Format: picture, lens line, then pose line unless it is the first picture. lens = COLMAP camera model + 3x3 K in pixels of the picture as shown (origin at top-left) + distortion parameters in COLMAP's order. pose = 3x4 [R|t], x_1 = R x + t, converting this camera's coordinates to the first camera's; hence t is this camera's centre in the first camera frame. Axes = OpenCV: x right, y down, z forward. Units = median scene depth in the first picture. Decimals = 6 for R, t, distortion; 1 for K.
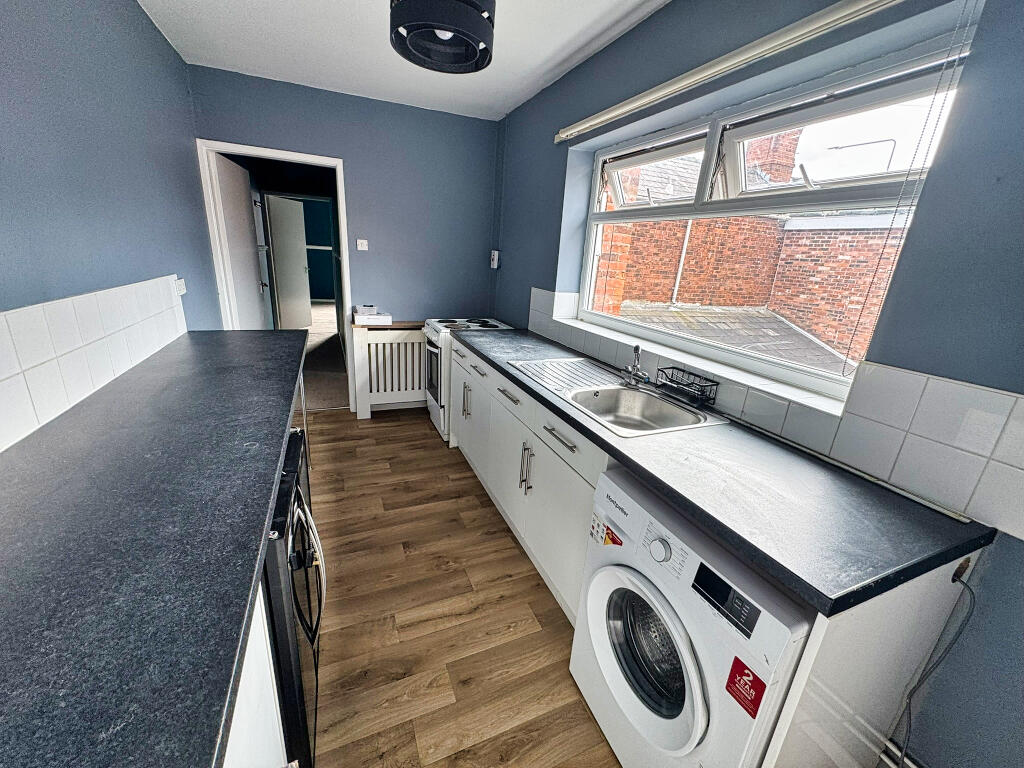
lens RADIAL K [[408.1, 0, 510.8], [0, 408.1, 383.6], [0, 0, 1]] dist [0.000485, 0.000153]
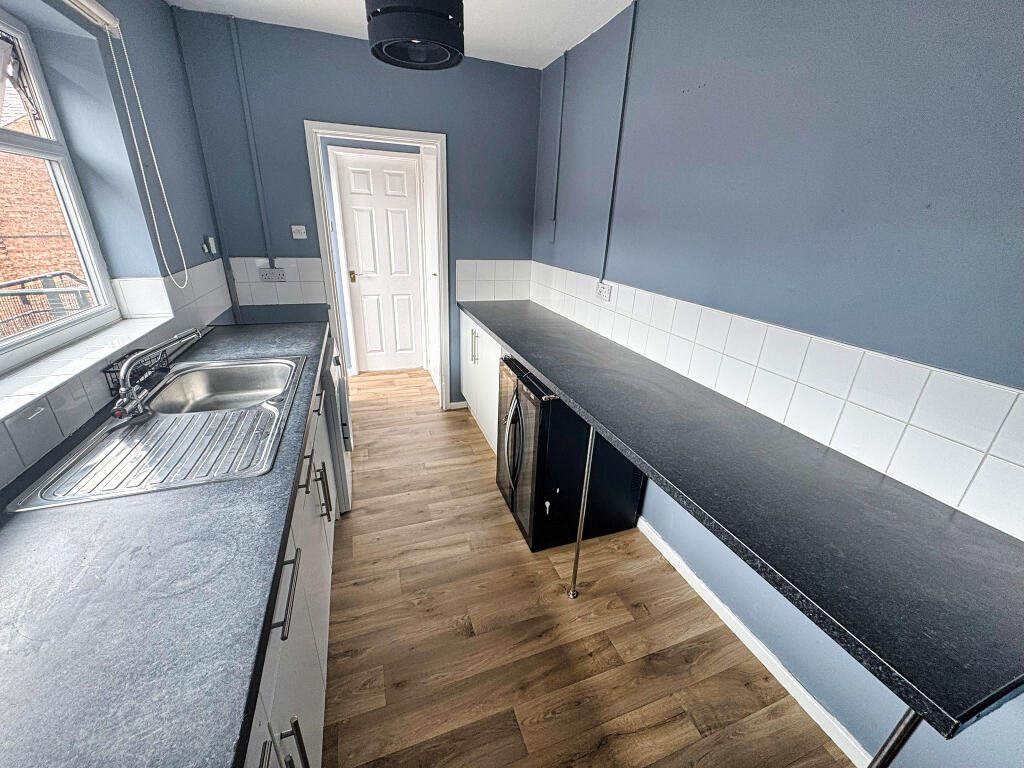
lens RADIAL K [[408.1, 0, 510.8], [0, 408.1, 383.6], [0, 0, 1]] dist [0.000485, 0.000153]
pose [[-0.992752, -0.119030, 0.016592, -0.314373], [-0.081359, 0.767238, 0.636182, -0.505487], [-0.088455, 0.630221, -0.771361, 1.393840]]
